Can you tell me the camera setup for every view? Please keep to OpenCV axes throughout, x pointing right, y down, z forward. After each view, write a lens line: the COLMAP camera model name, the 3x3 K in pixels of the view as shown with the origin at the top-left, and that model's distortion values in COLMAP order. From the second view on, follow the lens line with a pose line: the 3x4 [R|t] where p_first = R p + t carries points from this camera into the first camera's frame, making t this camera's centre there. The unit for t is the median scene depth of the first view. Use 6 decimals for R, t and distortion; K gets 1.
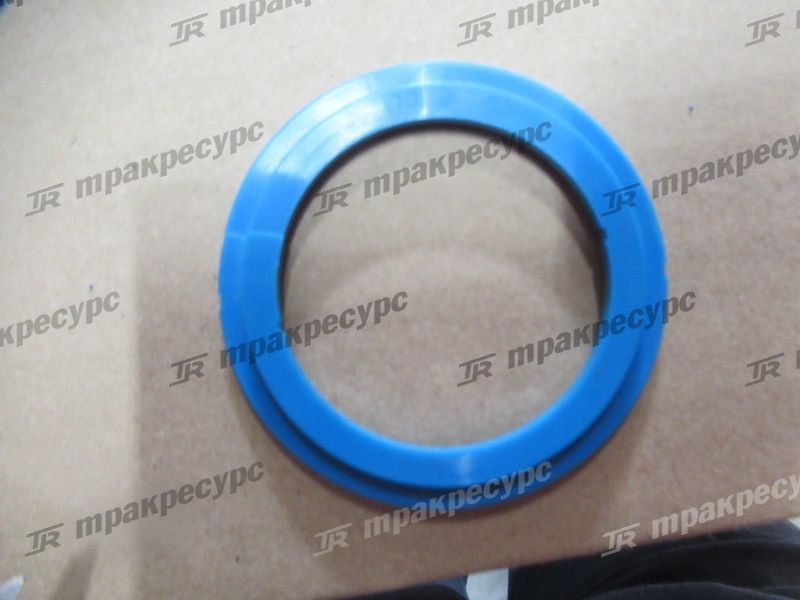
lens RADIAL K [[606.6, 0, 379.9], [0, 606.6, 304.9], [0, 0, 1]] dist [-0.001036, 0.003746]
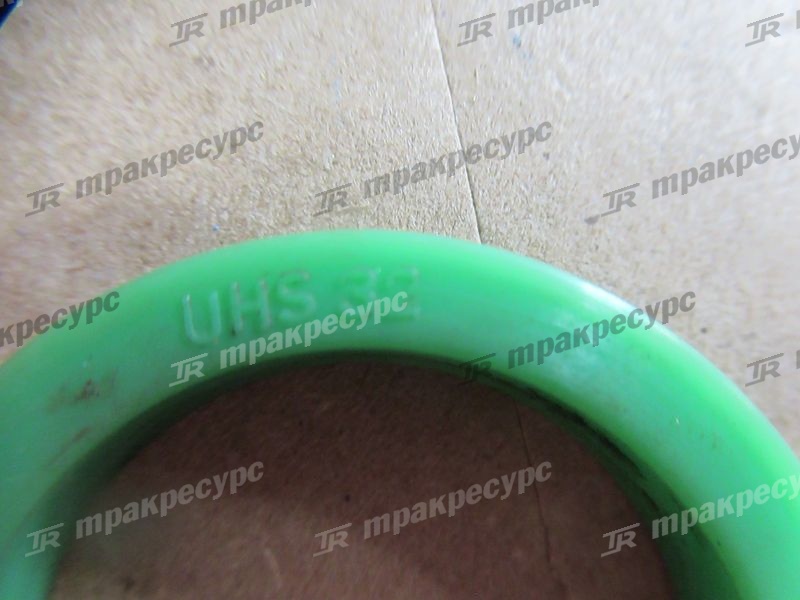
lens RADIAL K [[606.6, 0, 379.9], [0, 606.6, 304.9], [0, 0, 1]] dist [-0.001036, 0.003746]
pose [[1.000000, -0.000055, -0.000727, -0.473995], [0.000055, 1.000000, 0.000045, -0.000048], [0.000727, -0.000045, 1.000000, -0.000193]]
